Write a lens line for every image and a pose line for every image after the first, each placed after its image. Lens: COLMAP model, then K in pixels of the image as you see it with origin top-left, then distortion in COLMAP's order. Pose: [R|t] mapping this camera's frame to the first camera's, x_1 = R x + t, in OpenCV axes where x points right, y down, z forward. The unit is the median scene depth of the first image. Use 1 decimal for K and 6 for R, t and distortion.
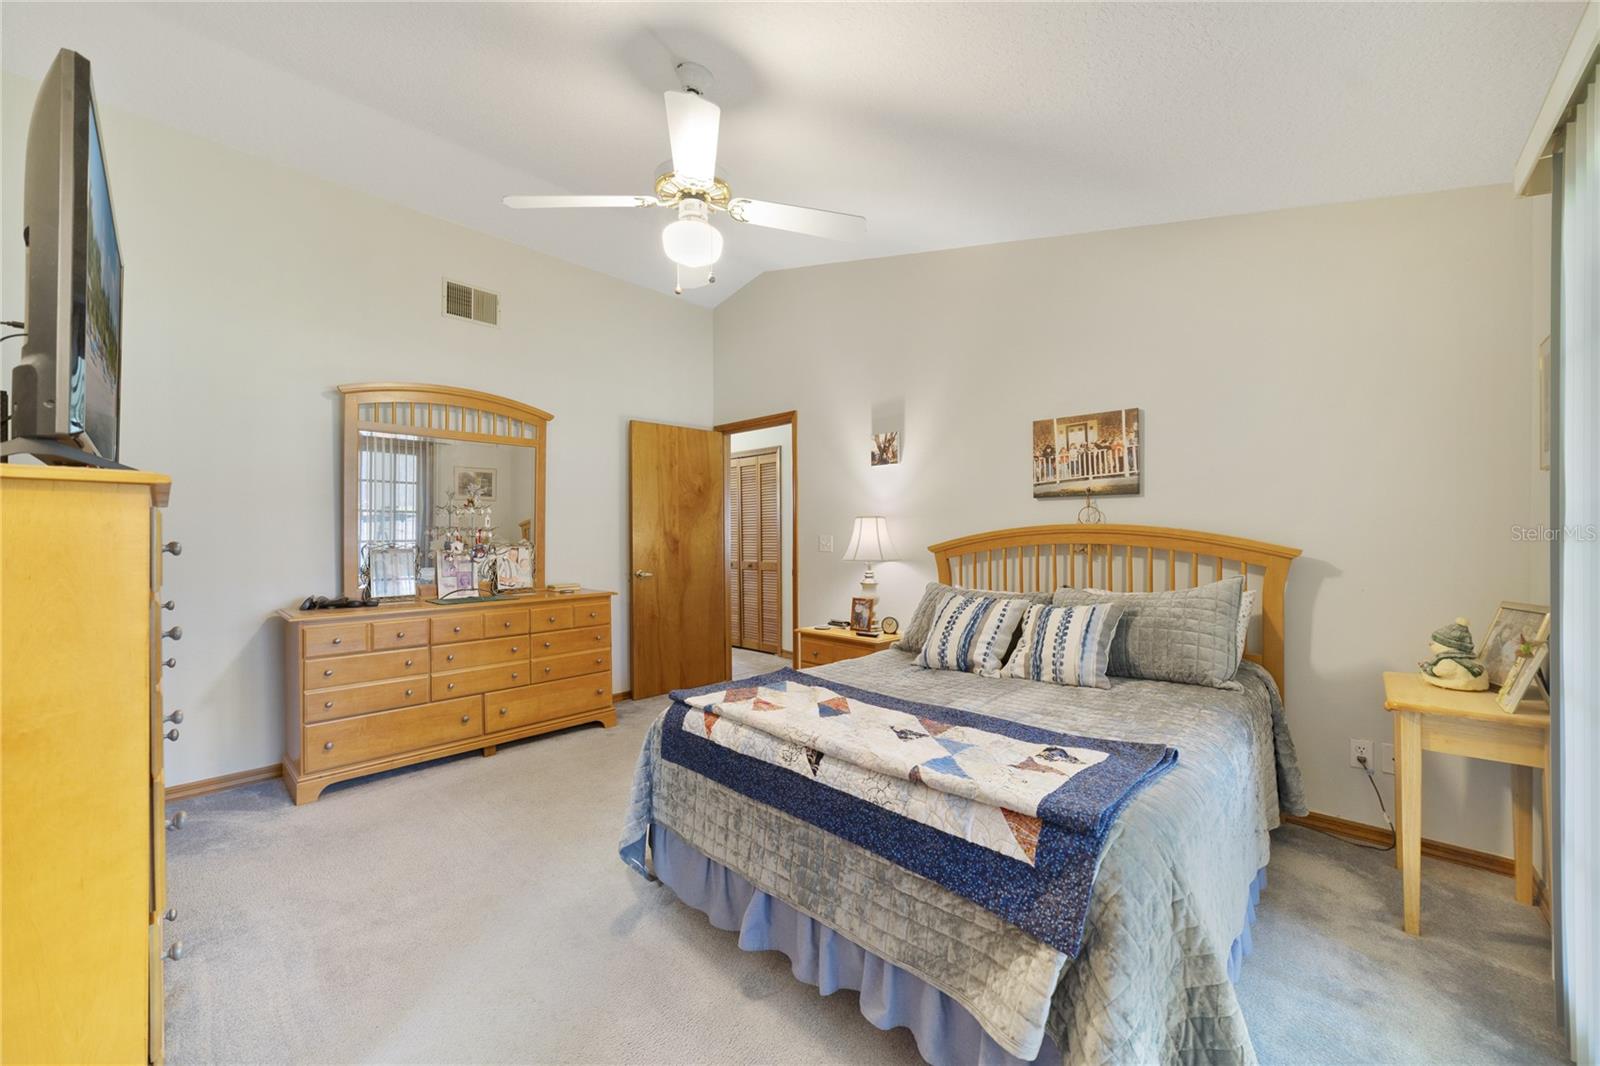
lens RADIAL K [[613.7, 0, 803.5], [0, 613.7, 534.8], [0, 0, 1]] dist [-0.027046, 0.010914]
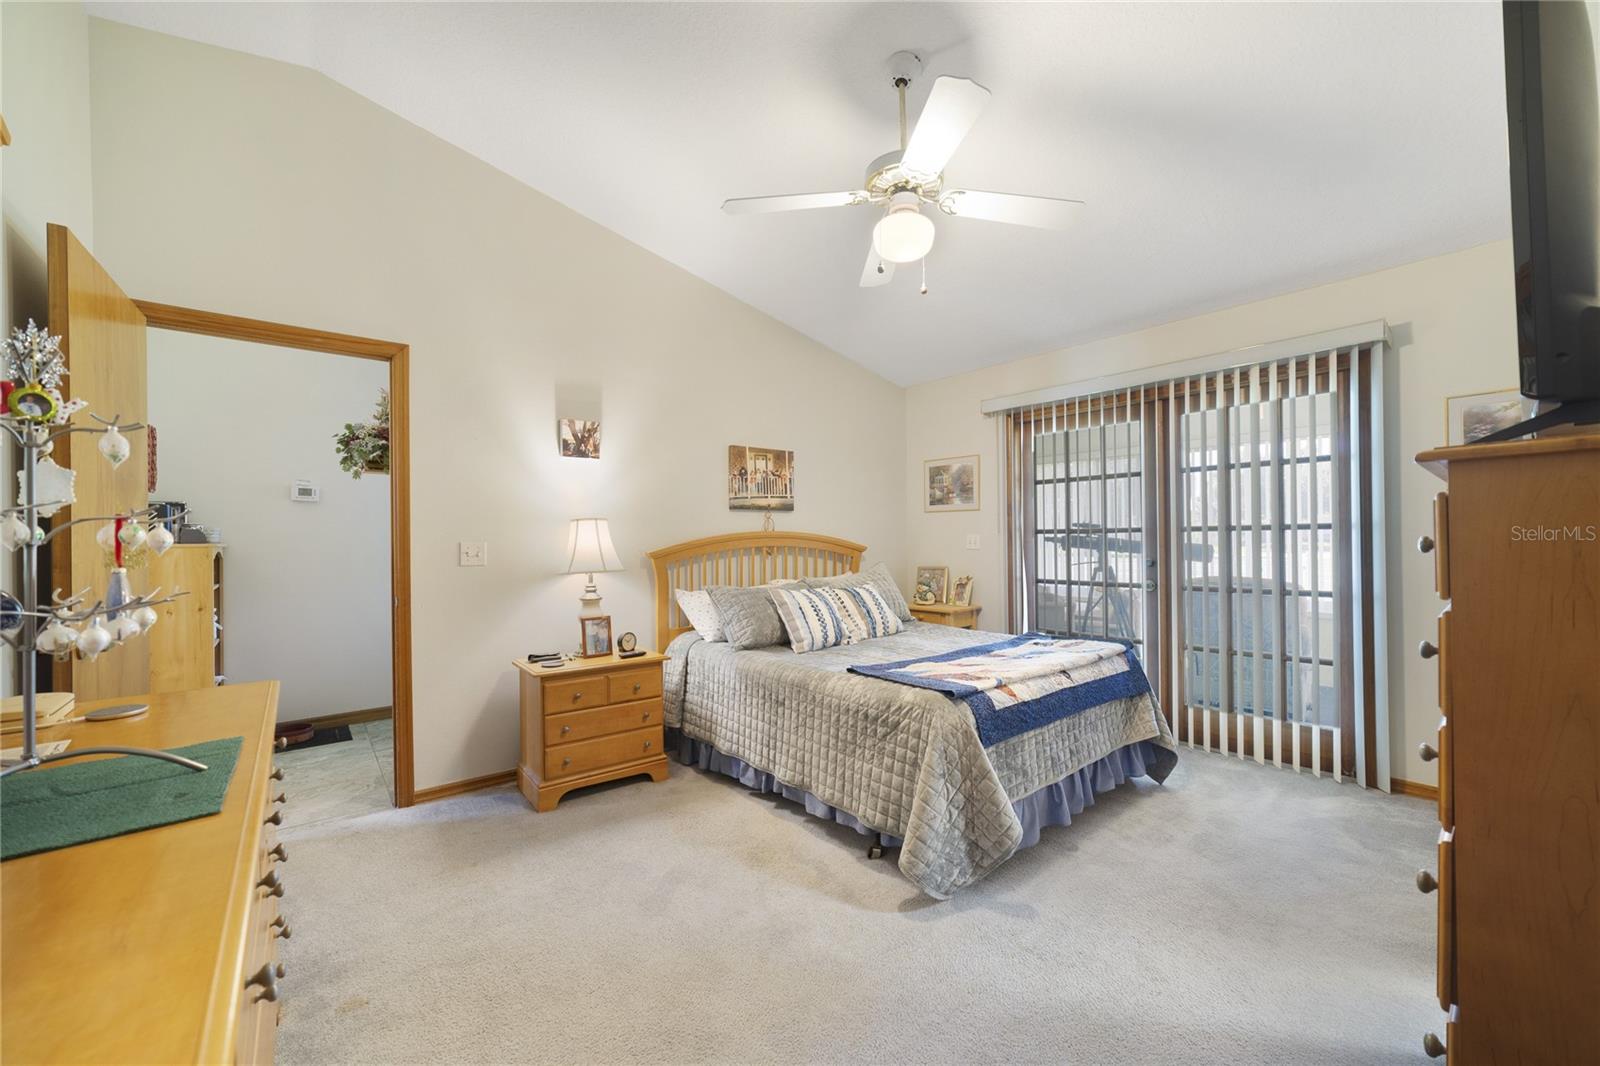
lens RADIAL K [[613.7, 0, 803.5], [0, 613.7, 534.8], [0, 0, 1]] dist [-0.027046, 0.010914]
pose [[0.128475, 0.011875, 0.991642, -0.819591], [0.011623, 0.999842, -0.013479, 0.008181], [-0.991645, 0.013257, 0.128316, 0.733347]]
